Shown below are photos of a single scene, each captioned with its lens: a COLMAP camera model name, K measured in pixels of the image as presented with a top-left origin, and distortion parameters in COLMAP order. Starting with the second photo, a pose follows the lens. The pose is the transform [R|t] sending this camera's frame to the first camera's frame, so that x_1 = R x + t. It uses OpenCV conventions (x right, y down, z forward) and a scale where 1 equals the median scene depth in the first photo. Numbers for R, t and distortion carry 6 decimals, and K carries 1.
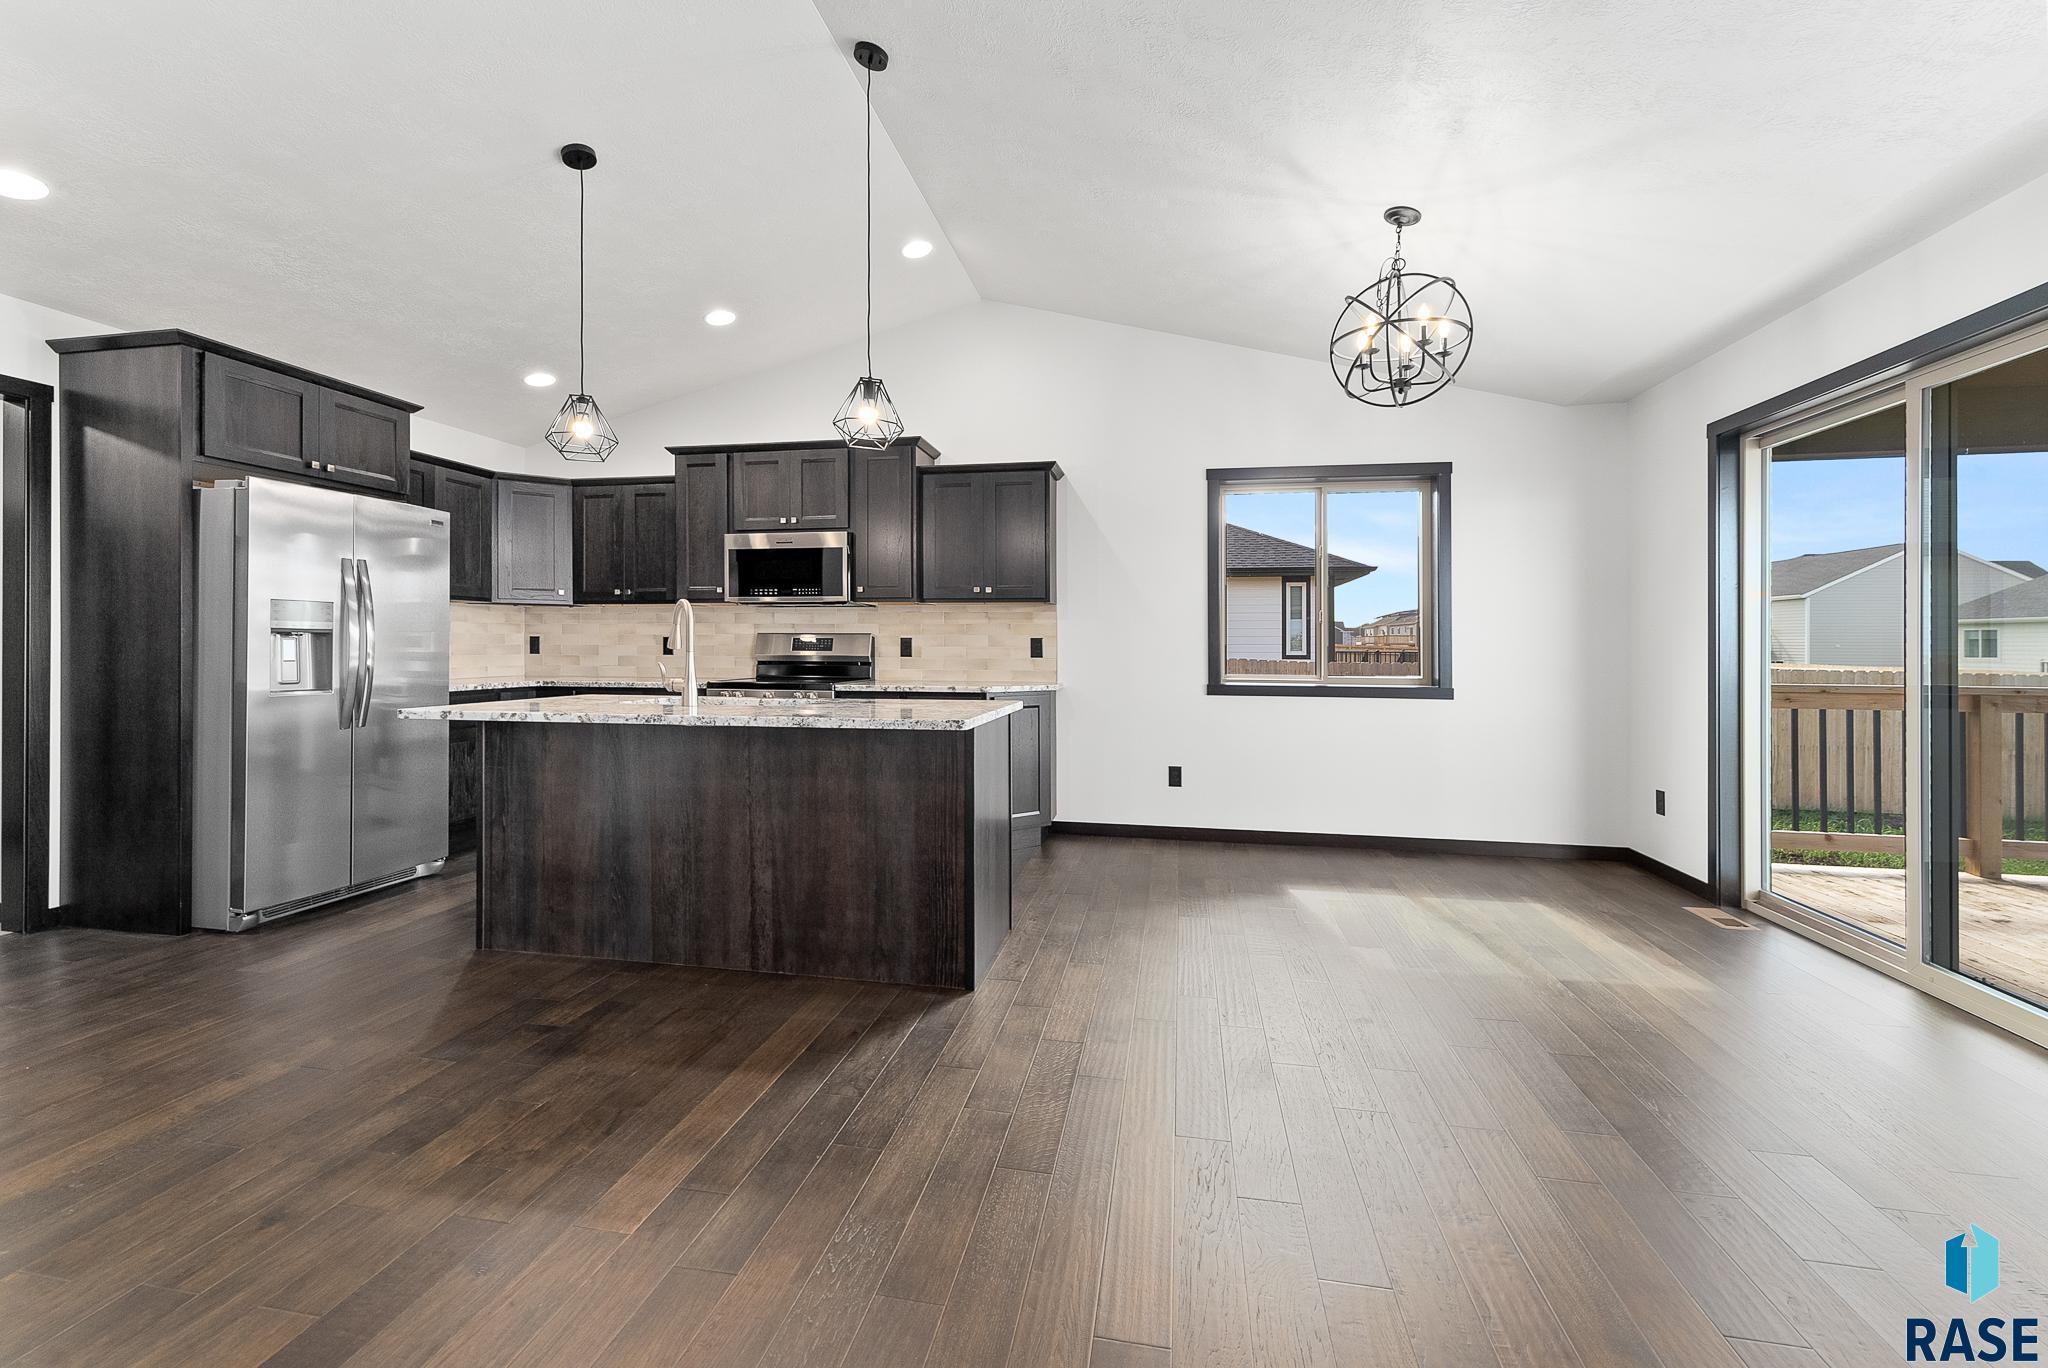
lens RADIAL K [[841.1, 0, 1016.5], [0, 841.1, 642.4], [0, 0, 1]] dist [-0.002551, 0.000523]
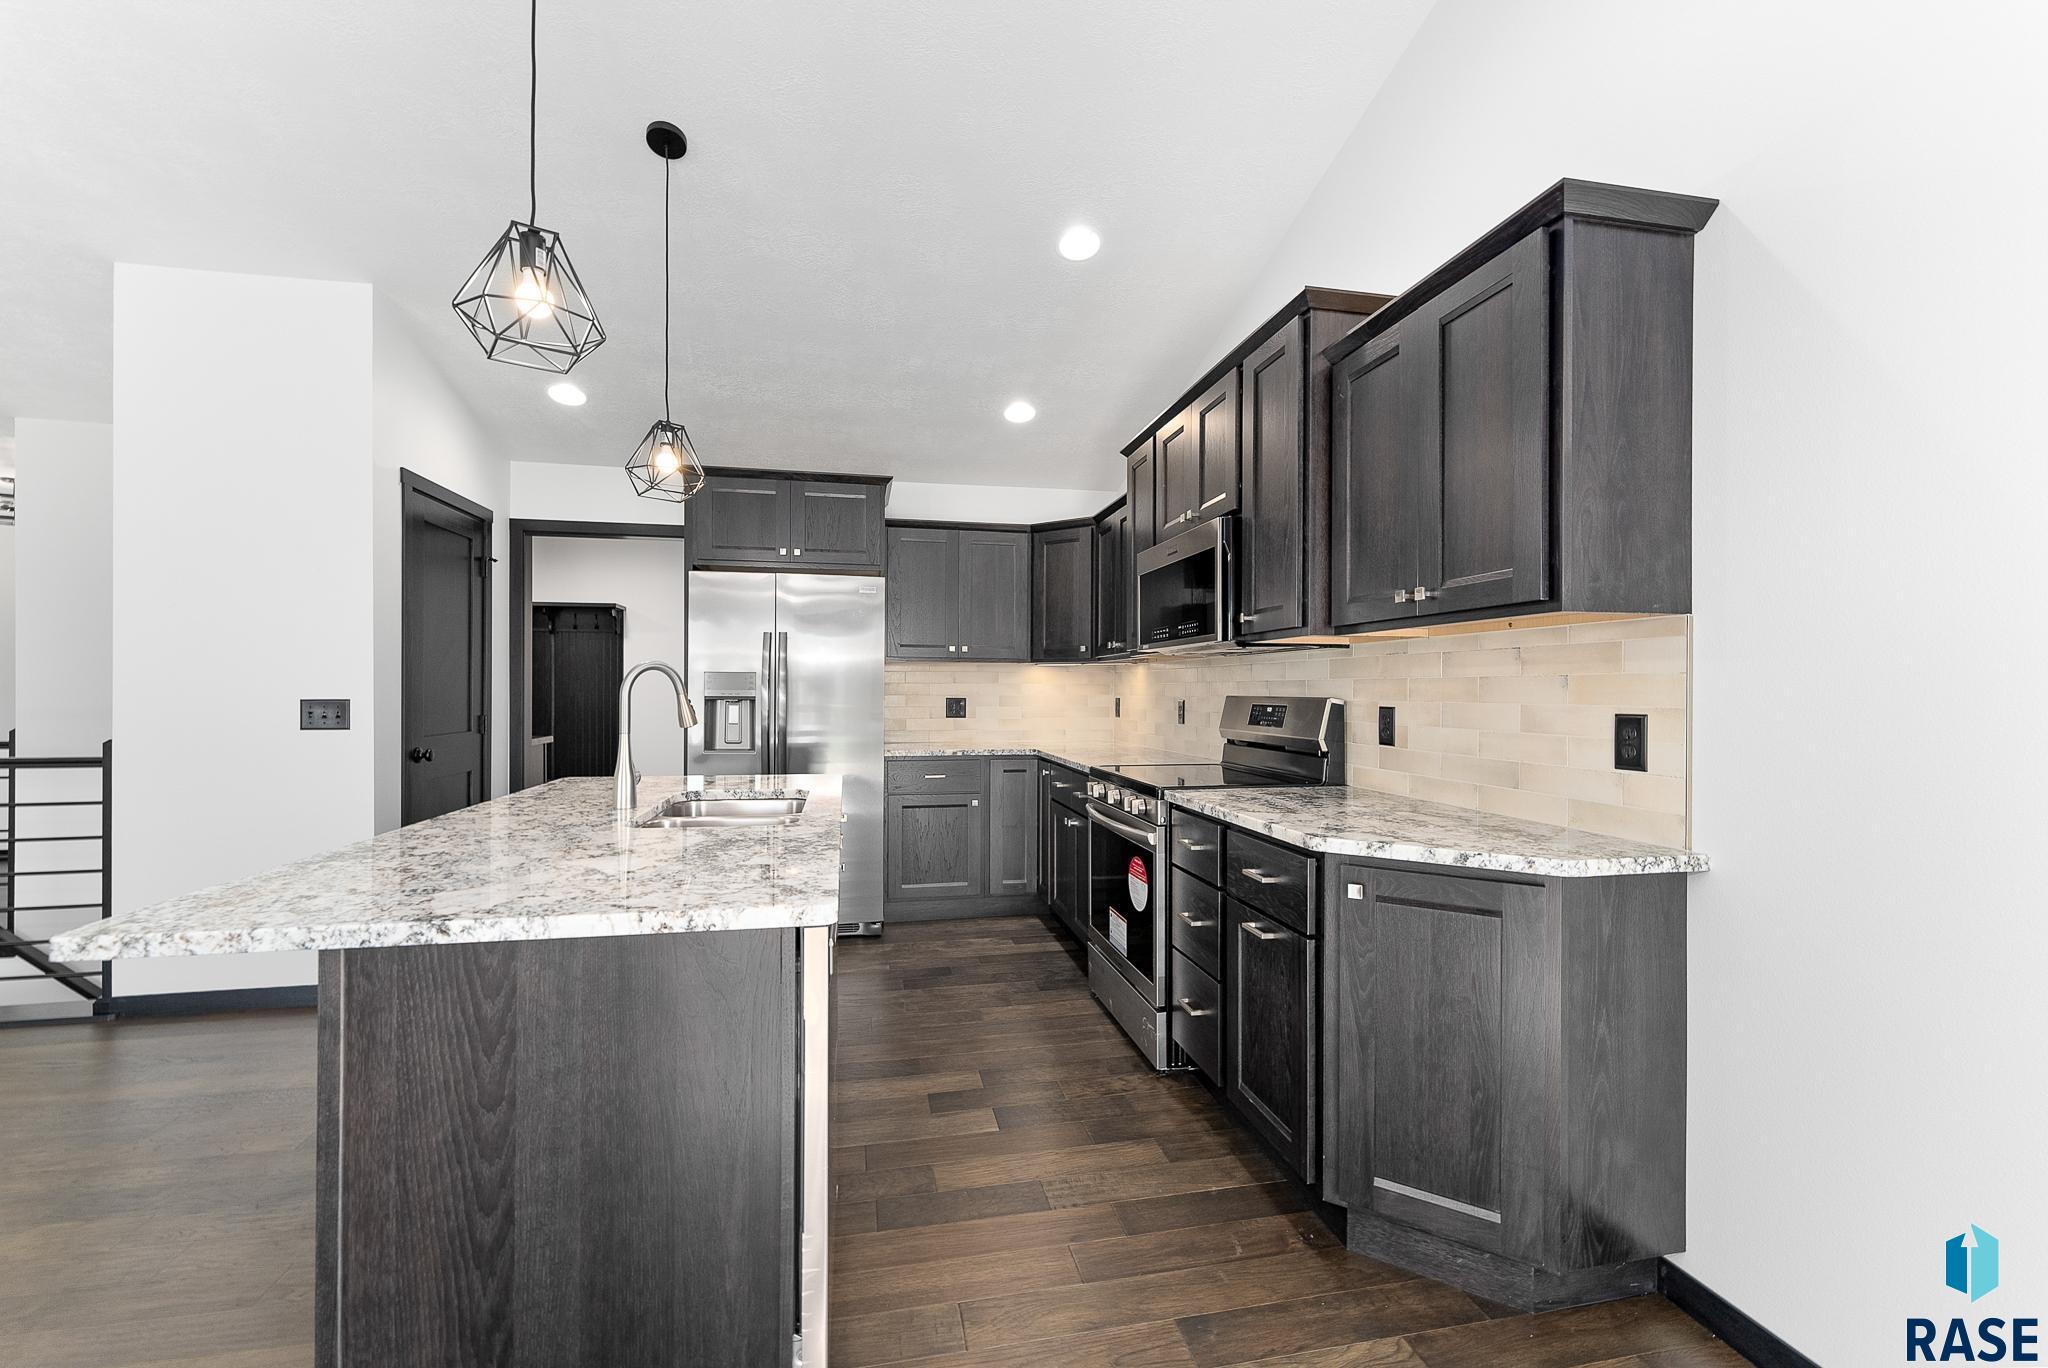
lens RADIAL K [[841.1, 0, 1023.1], [0, 841.1, 698.4], [0, 0, 1]] dist [-0.002551, 0.000523]
pose [[0.381394, 0.007337, -0.924383, 0.318966], [0.003031, 0.999953, 0.009187, -0.020242], [0.924407, -0.006306, 0.381354, 0.805266]]
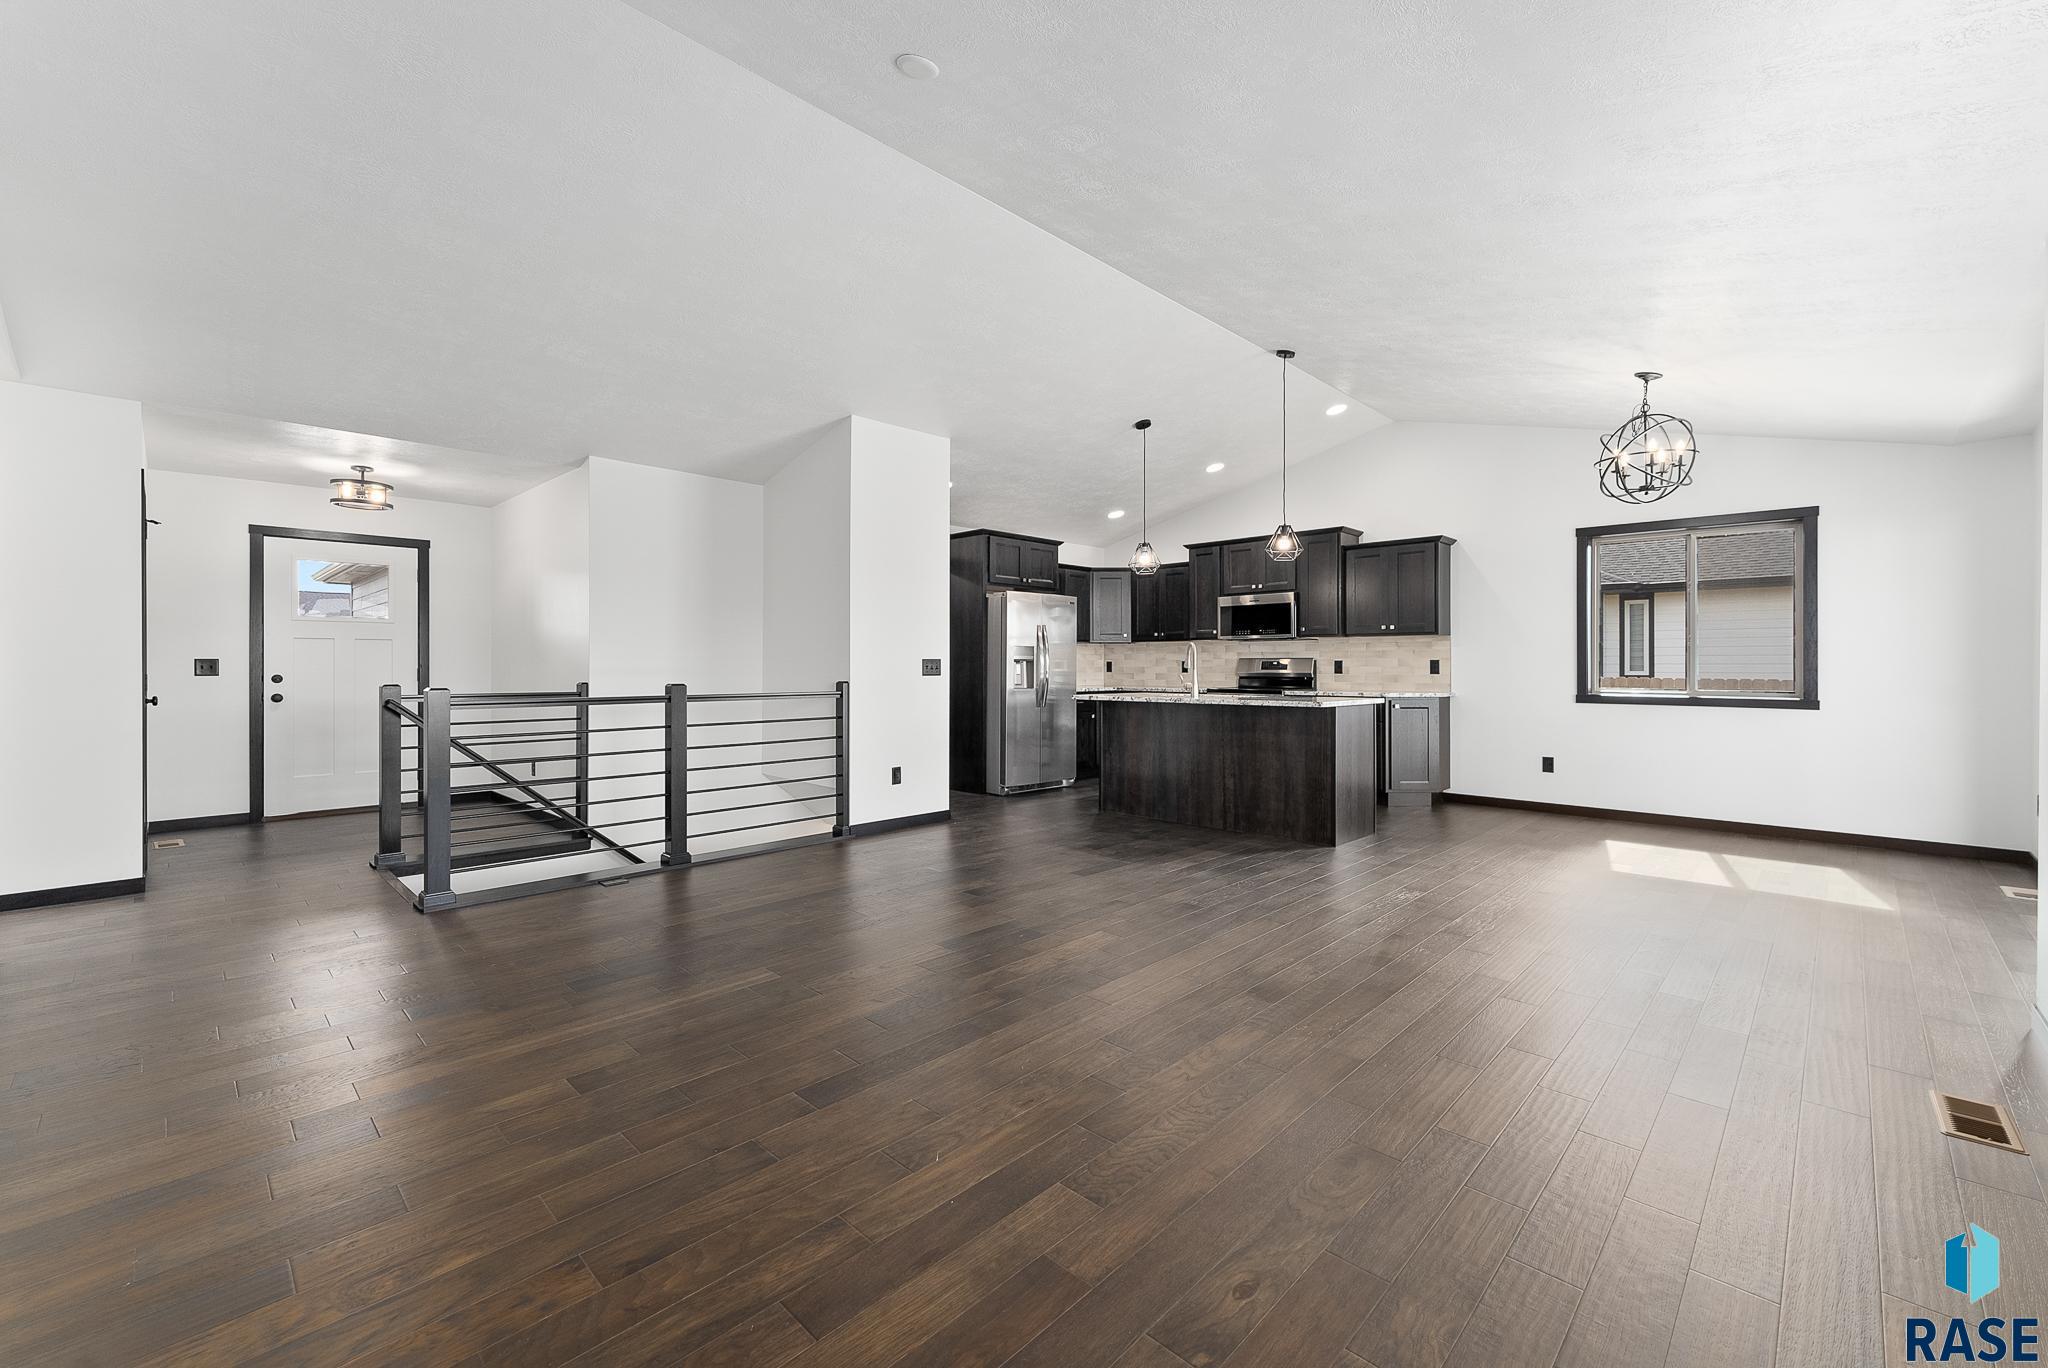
lens RADIAL K [[841.1, 0, 1007.4], [0, 841.1, 691.7], [0, 0, 1]] dist [-0.002551, 0.000523]
pose [[0.824296, 0.012640, -0.566019, 0.291016], [0.005553, 0.999522, 0.030408, 0.001263], [0.566133, -0.028208, 0.823831, -0.696045]]
